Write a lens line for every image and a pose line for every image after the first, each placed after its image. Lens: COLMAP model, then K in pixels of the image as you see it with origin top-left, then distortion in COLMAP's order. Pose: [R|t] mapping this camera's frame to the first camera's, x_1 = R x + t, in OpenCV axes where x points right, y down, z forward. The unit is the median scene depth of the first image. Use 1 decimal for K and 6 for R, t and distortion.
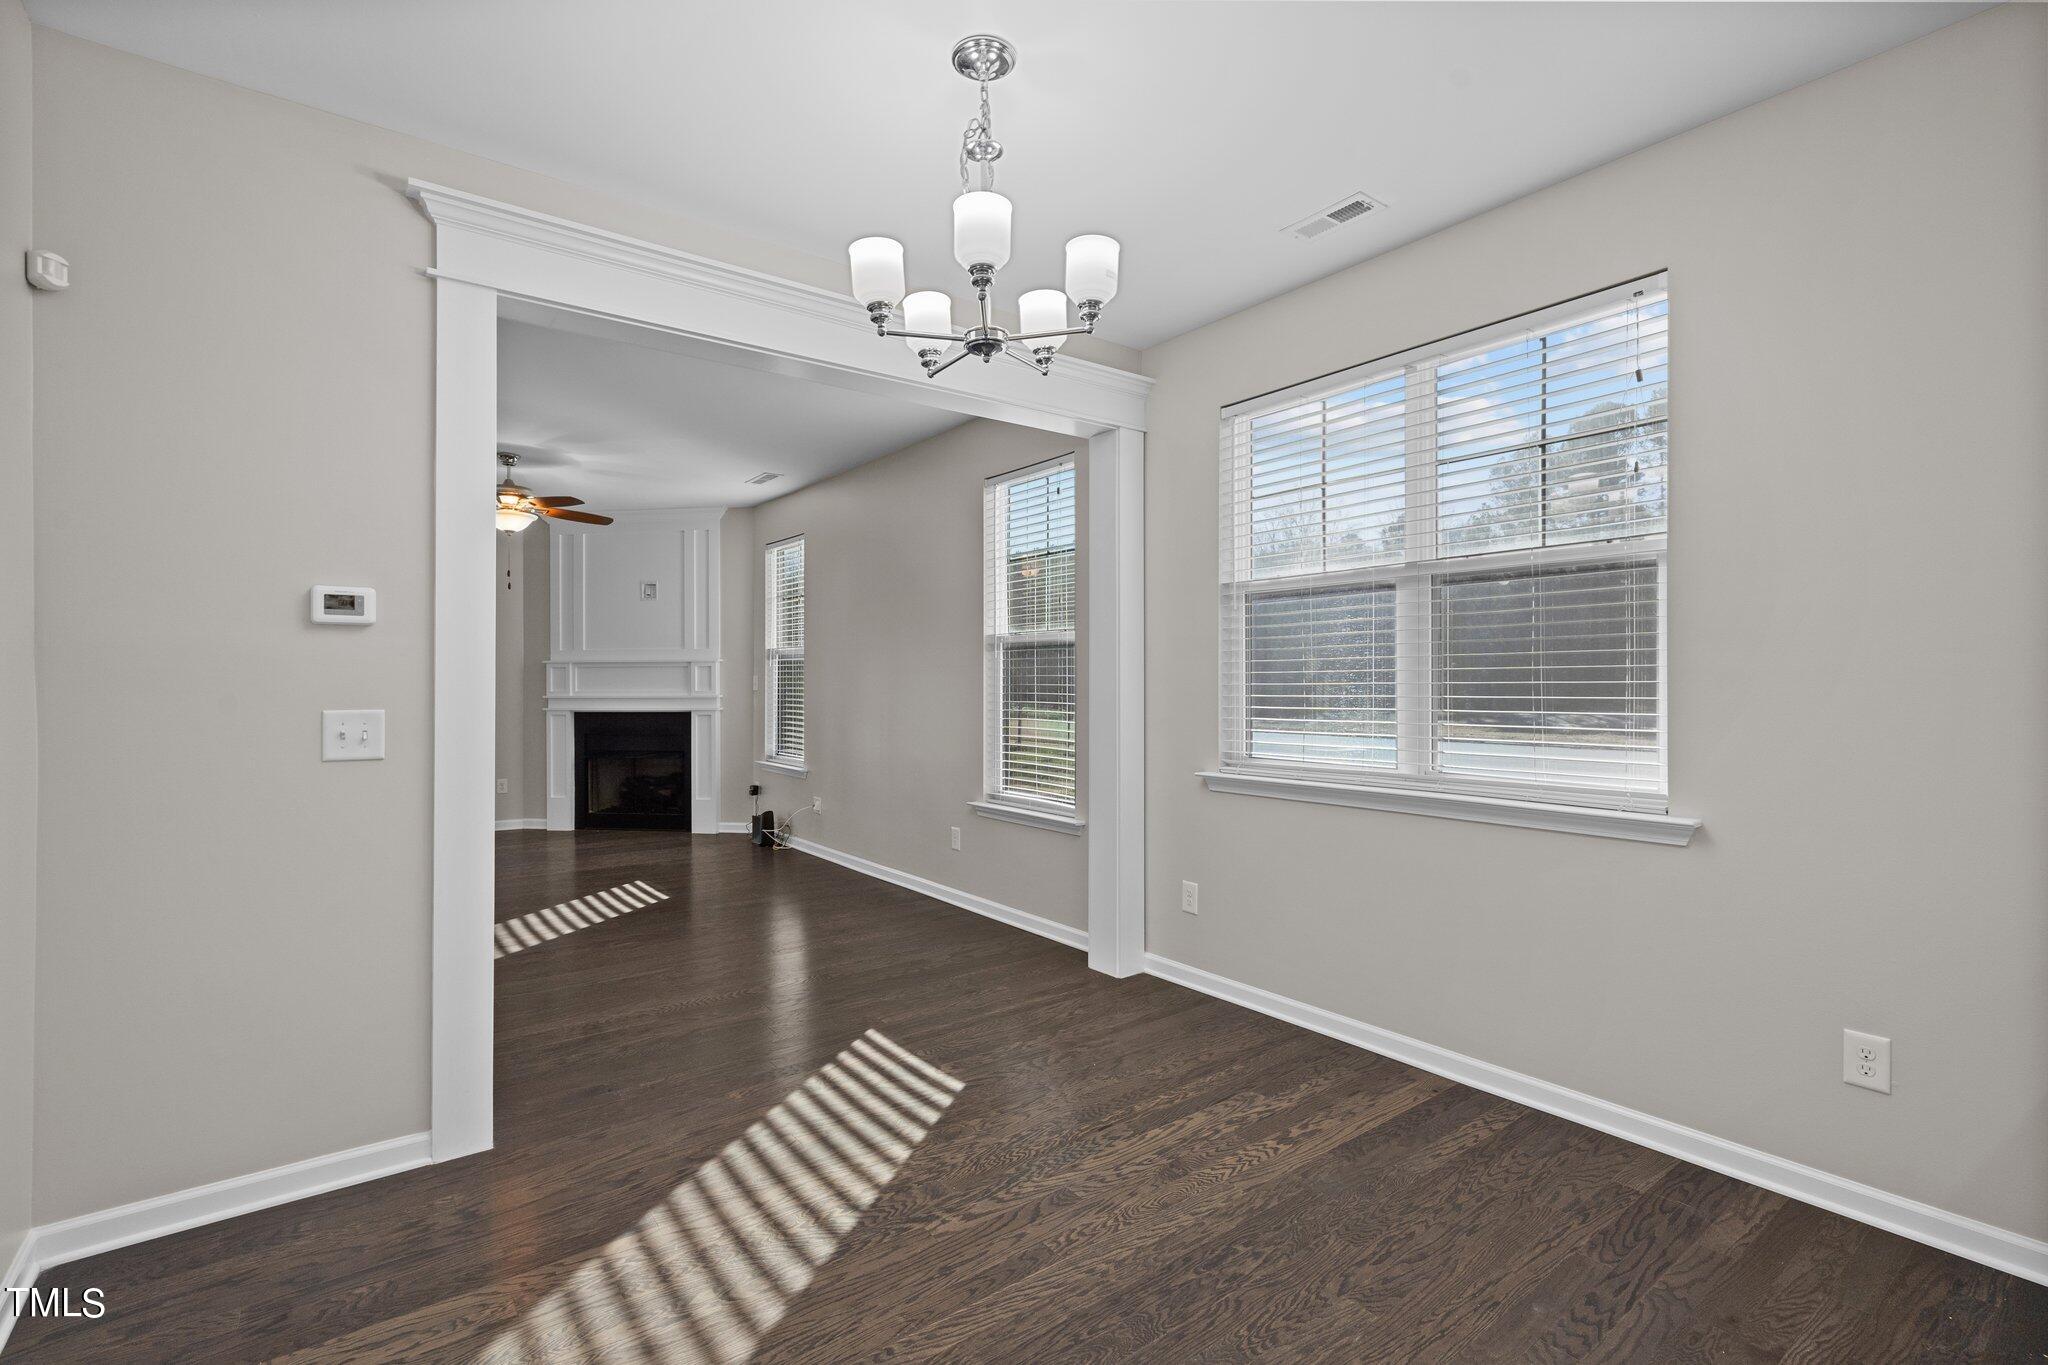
lens RADIAL K [[934.4, 0, 1028.1], [0, 934.4, 685.9], [0, 0, 1]] dist [-0.004743, 0.002484]
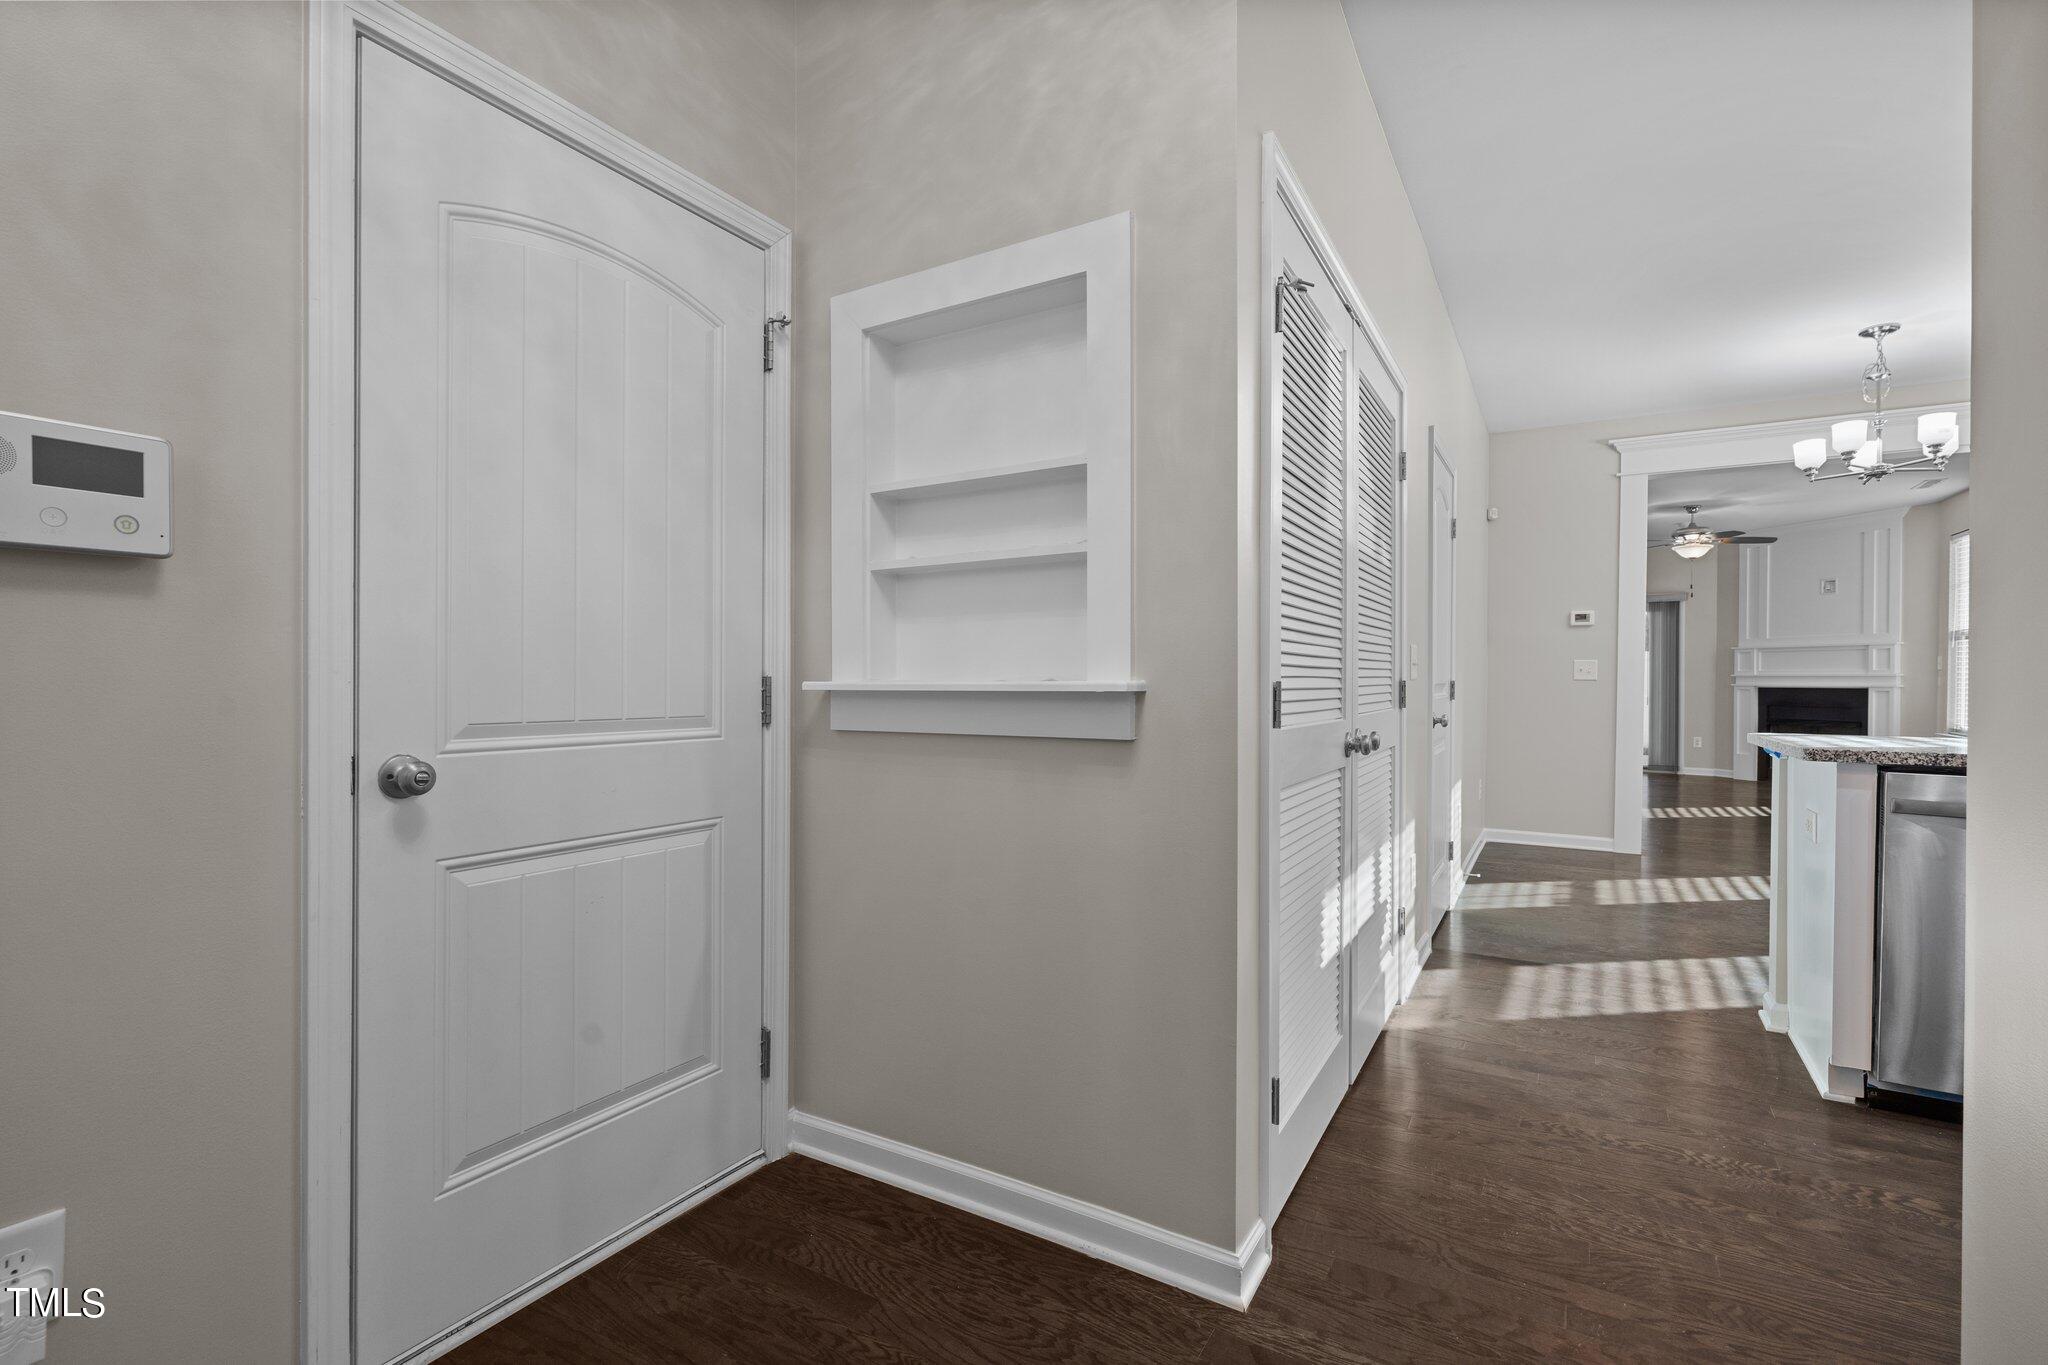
lens RADIAL K [[934.4, 0, 1030.0], [0, 934.4, 684.4], [0, 0, 1]] dist [-0.004743, 0.002484]
pose [[0.383946, 0.009313, -0.923309, 0.417473], [-0.011721, 0.999918, 0.005212, 0.039699], [0.923281, 0.008821, 0.384023, -0.547982]]
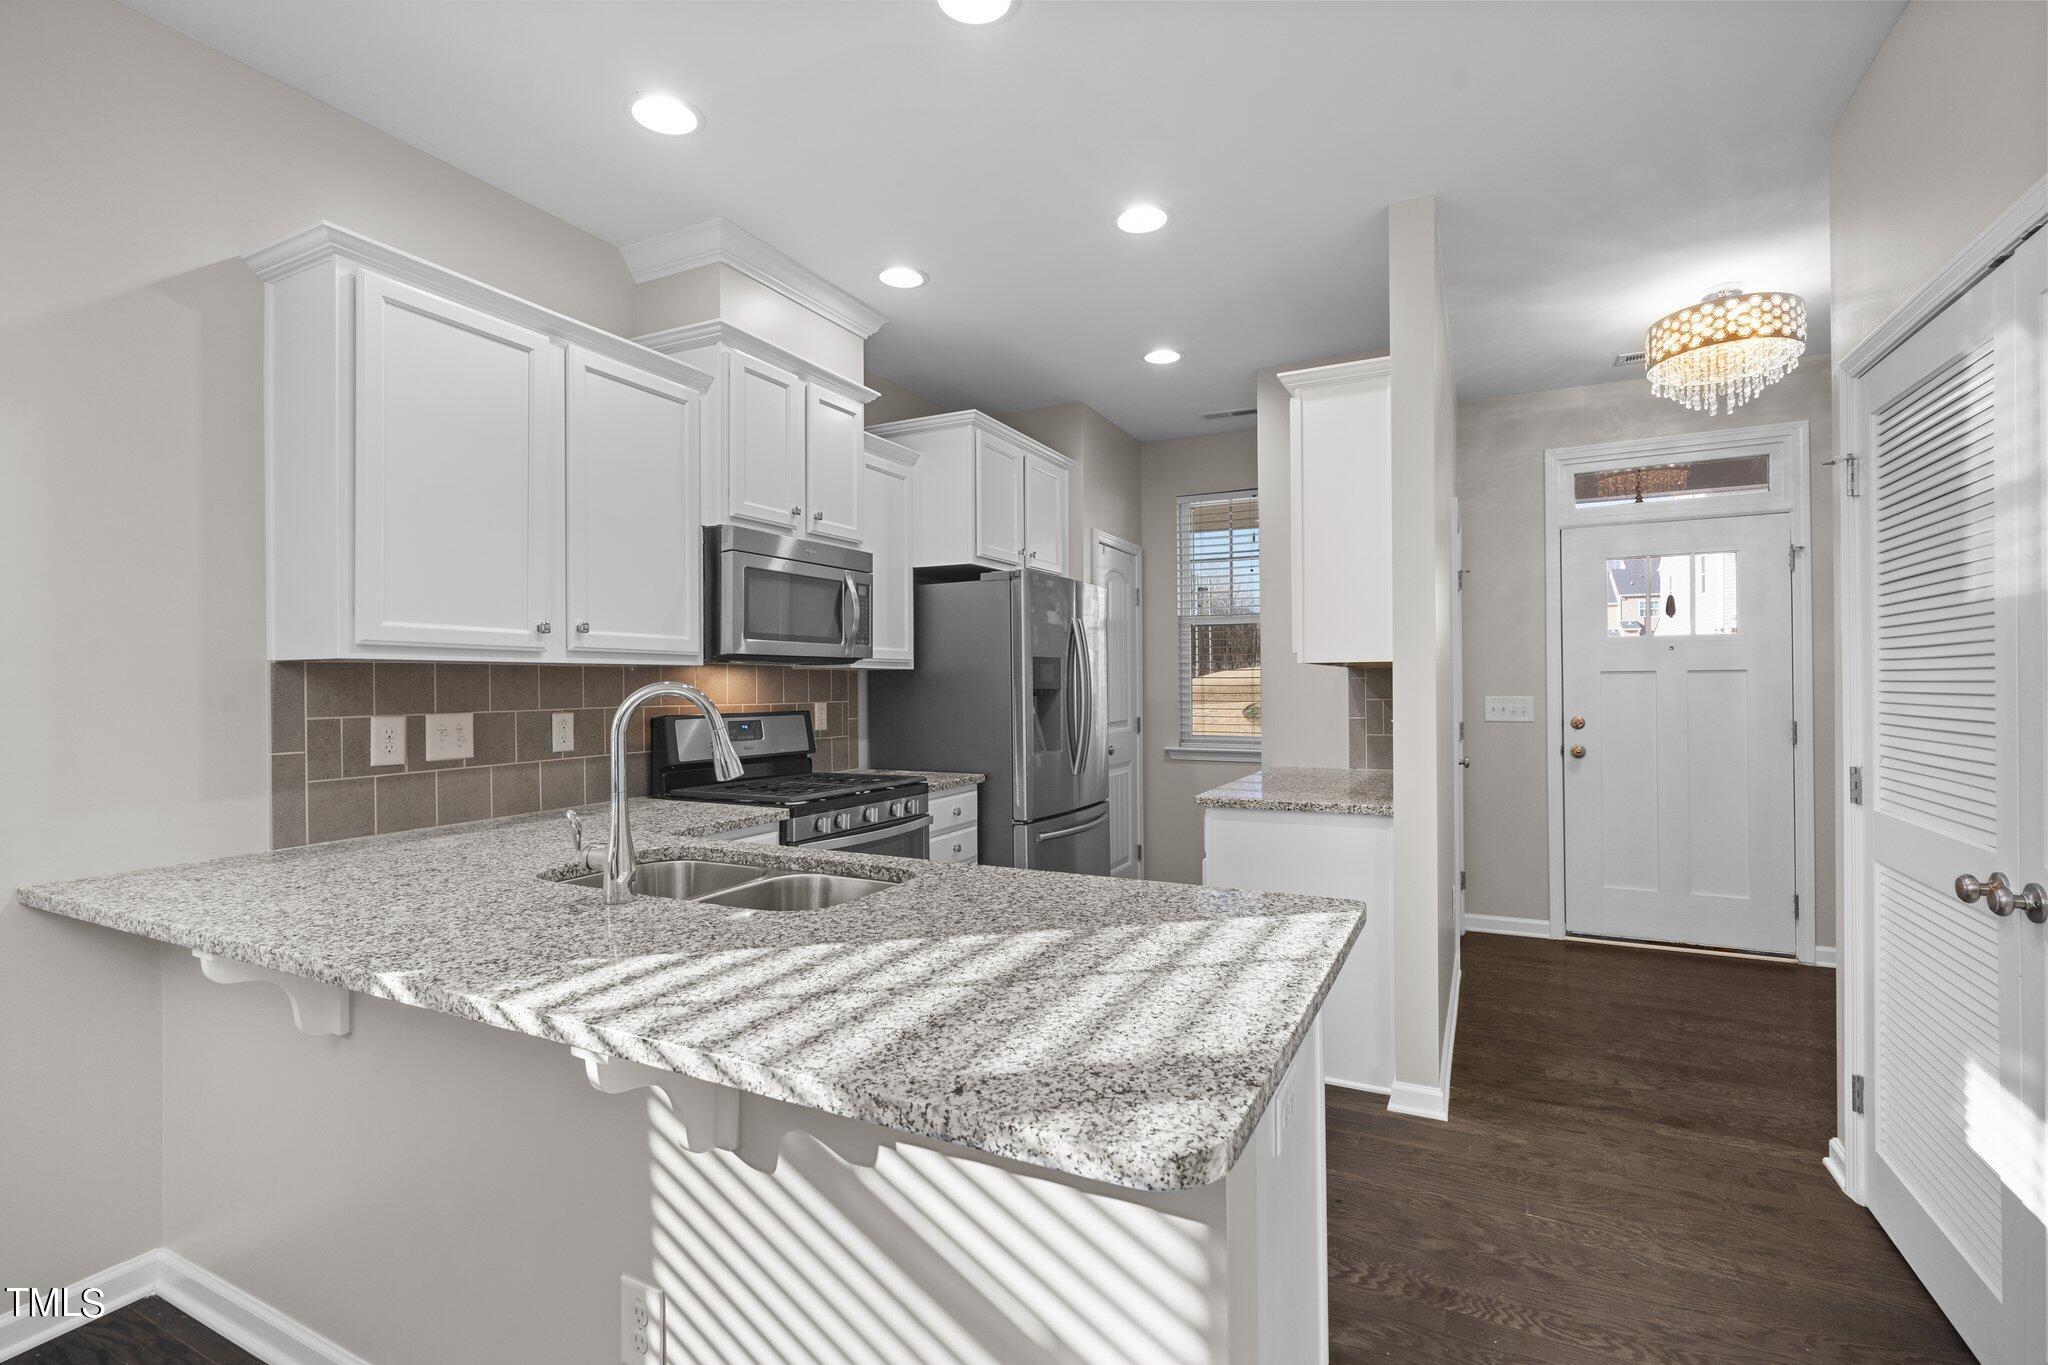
lens RADIAL K [[934.4, 0, 1028.4], [0, 934.4, 683.8], [0, 0, 1]] dist [-0.004743, 0.002484]
pose [[-0.443905, 0.007402, 0.896043, -0.039568], [0.015141, 0.999885, -0.000759, -0.001147], [-0.895946, 0.013230, -0.443966, 0.142358]]
